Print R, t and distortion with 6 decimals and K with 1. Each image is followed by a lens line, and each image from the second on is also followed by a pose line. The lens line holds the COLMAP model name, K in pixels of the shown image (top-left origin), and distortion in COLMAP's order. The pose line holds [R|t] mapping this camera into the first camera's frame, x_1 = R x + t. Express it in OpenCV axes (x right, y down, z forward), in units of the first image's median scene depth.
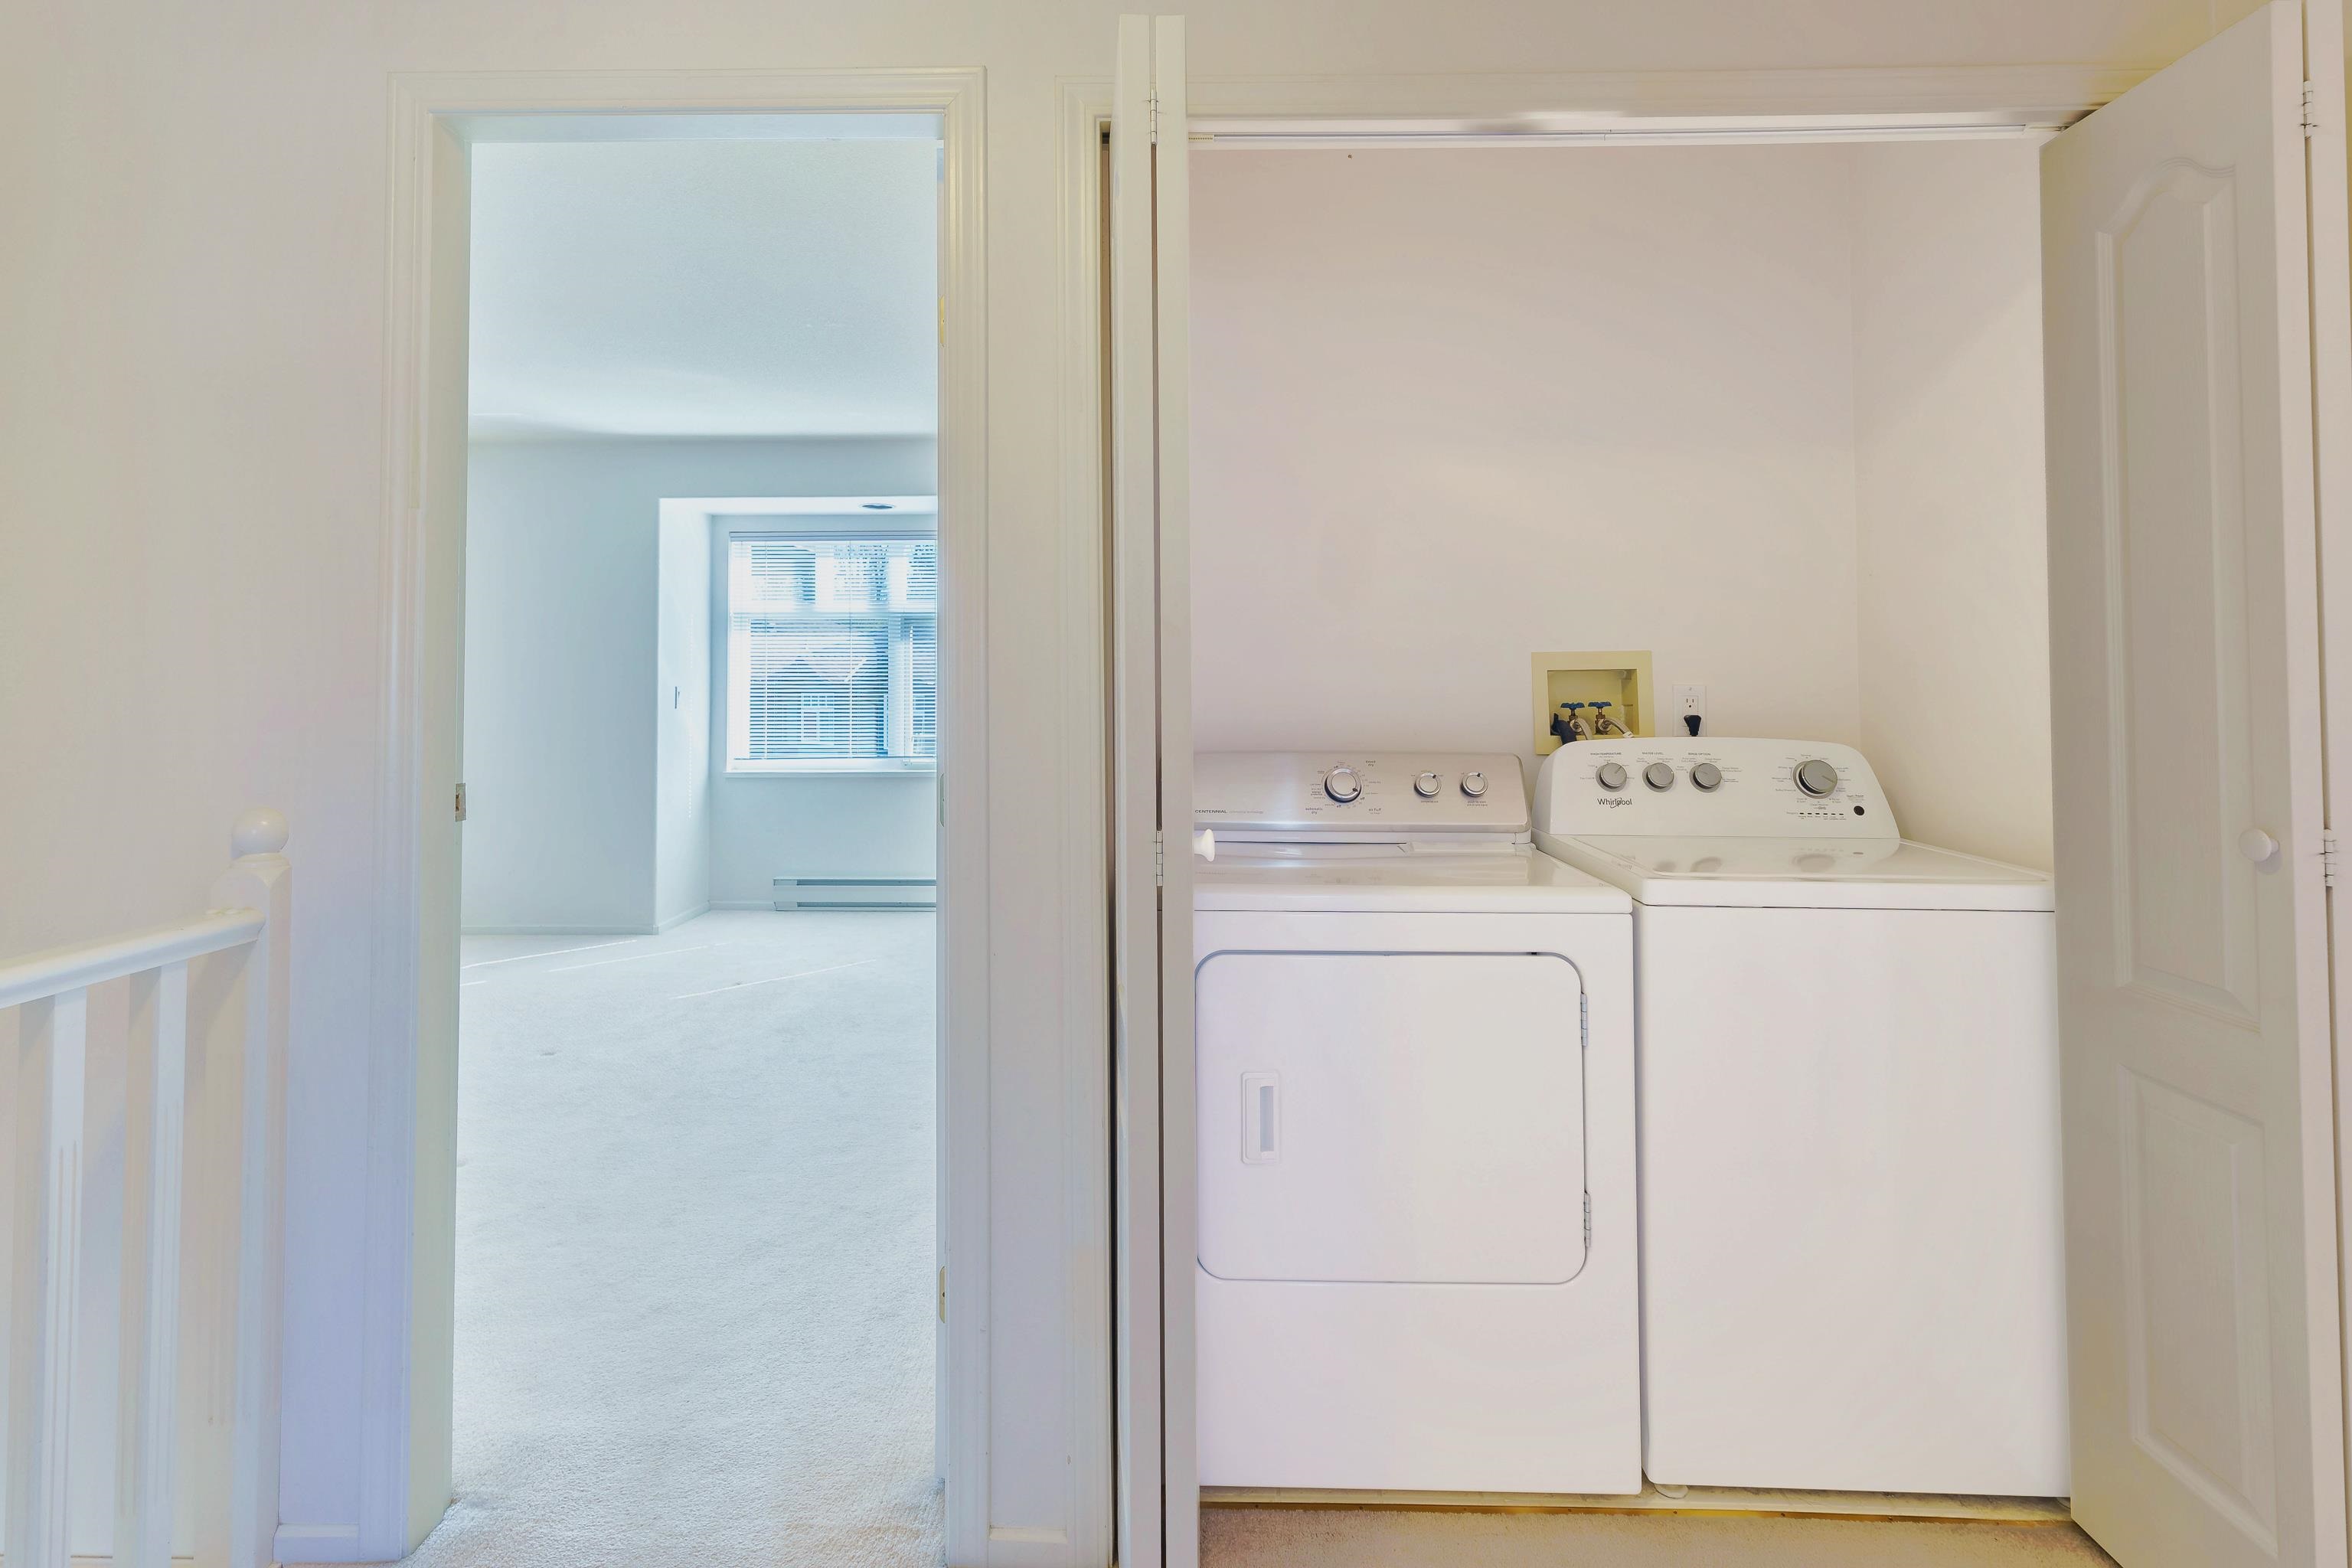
lens RADIAL K [[1143.2, 0, 1175.9], [0, 1143.2, 652.7], [0, 0, 1]] dist [-0.002592, -0.001026]
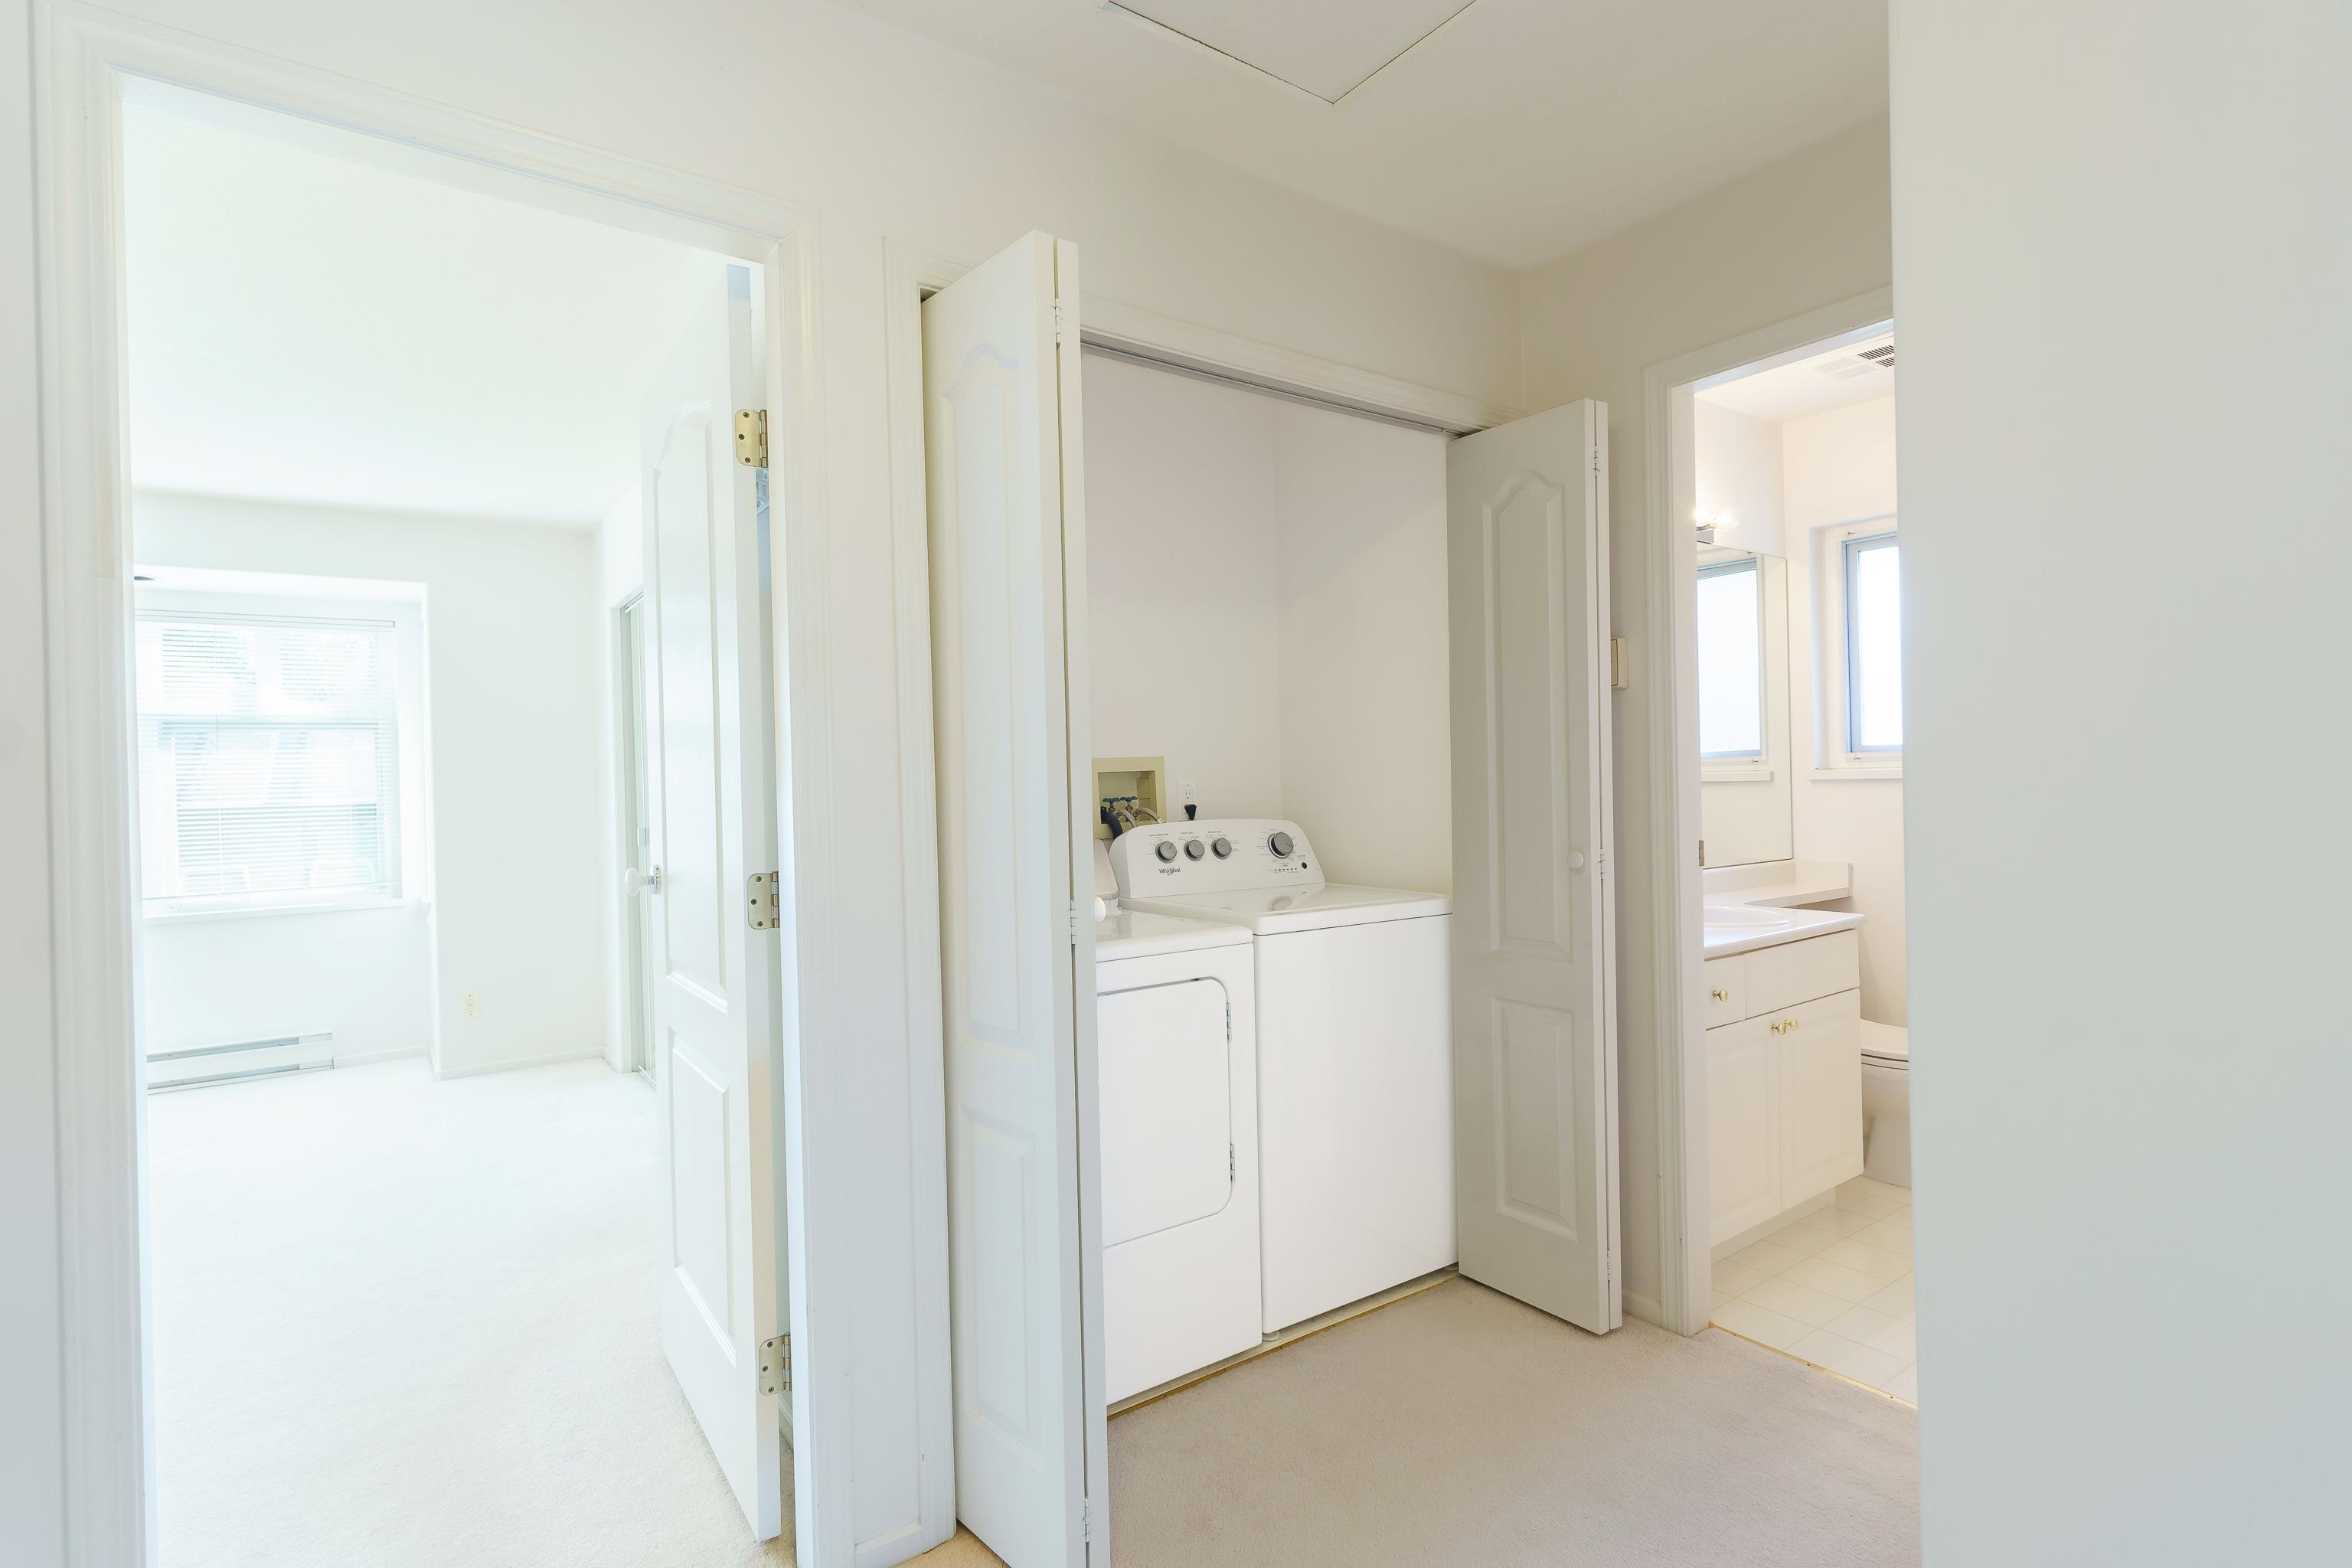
lens RADIAL K [[1092.8, 0, 1143.7], [0, 1092.8, 783.0], [0, 0, 1]] dist [0.001211, 0.000315]
pose [[0.804615, -0.017043, 0.593552, -0.403551], [0.003473, 0.999706, 0.023997, -0.002296], [-0.593787, -0.017247, 0.804438, -0.006596]]
